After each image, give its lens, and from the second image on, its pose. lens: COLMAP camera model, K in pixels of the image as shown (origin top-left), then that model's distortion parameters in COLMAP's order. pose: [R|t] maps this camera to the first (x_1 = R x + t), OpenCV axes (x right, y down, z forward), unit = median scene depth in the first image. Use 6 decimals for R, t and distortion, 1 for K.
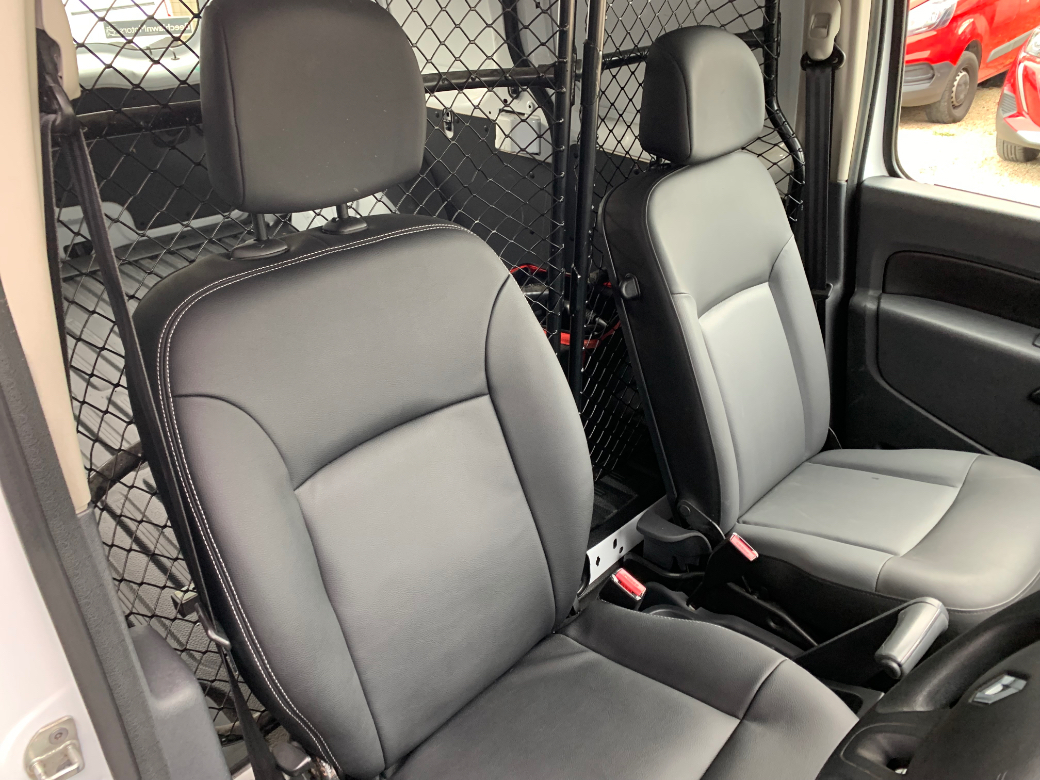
lens RADIAL K [[805.5, 0, 510.7], [0, 805.5, 385.2], [0, 0, 1]] dist [0.028095, -0.021023]
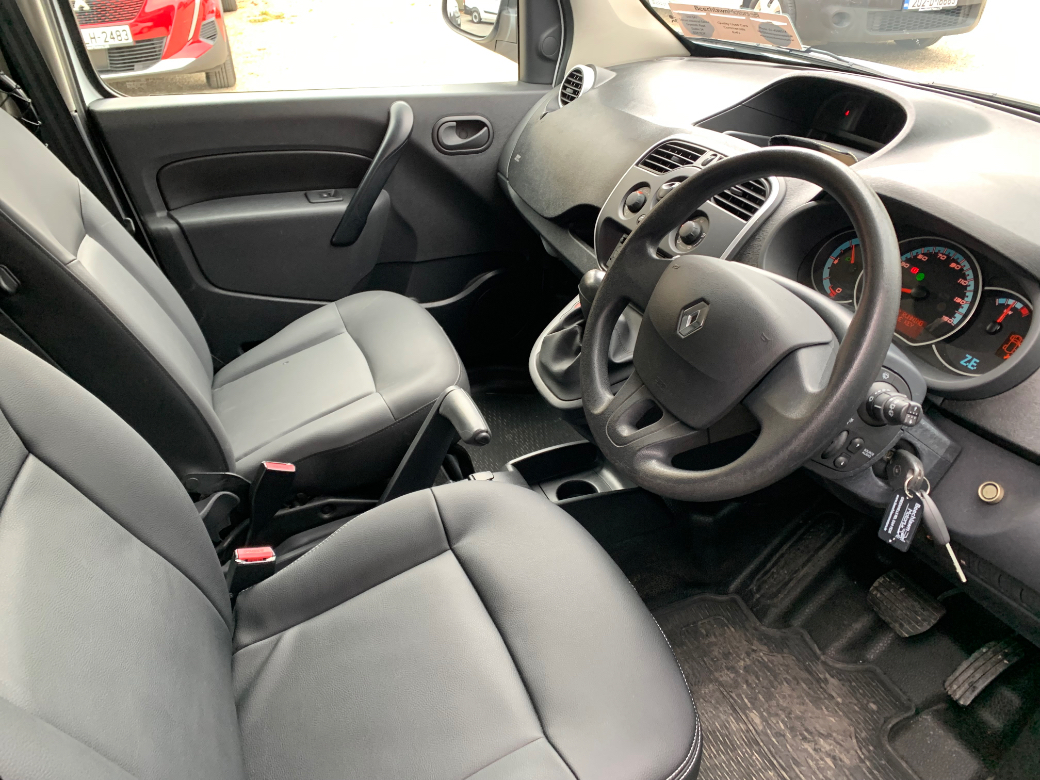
lens RADIAL K [[805.5, 0, 516.0], [0, 805.5, 388.0], [0, 0, 1]] dist [0.028095, -0.021023]
pose [[0.379686, -0.484419, 0.788148, -0.324612], [0.443212, 0.843059, 0.304654, -0.053022], [-0.812036, 0.233644, 0.534798, 0.199757]]
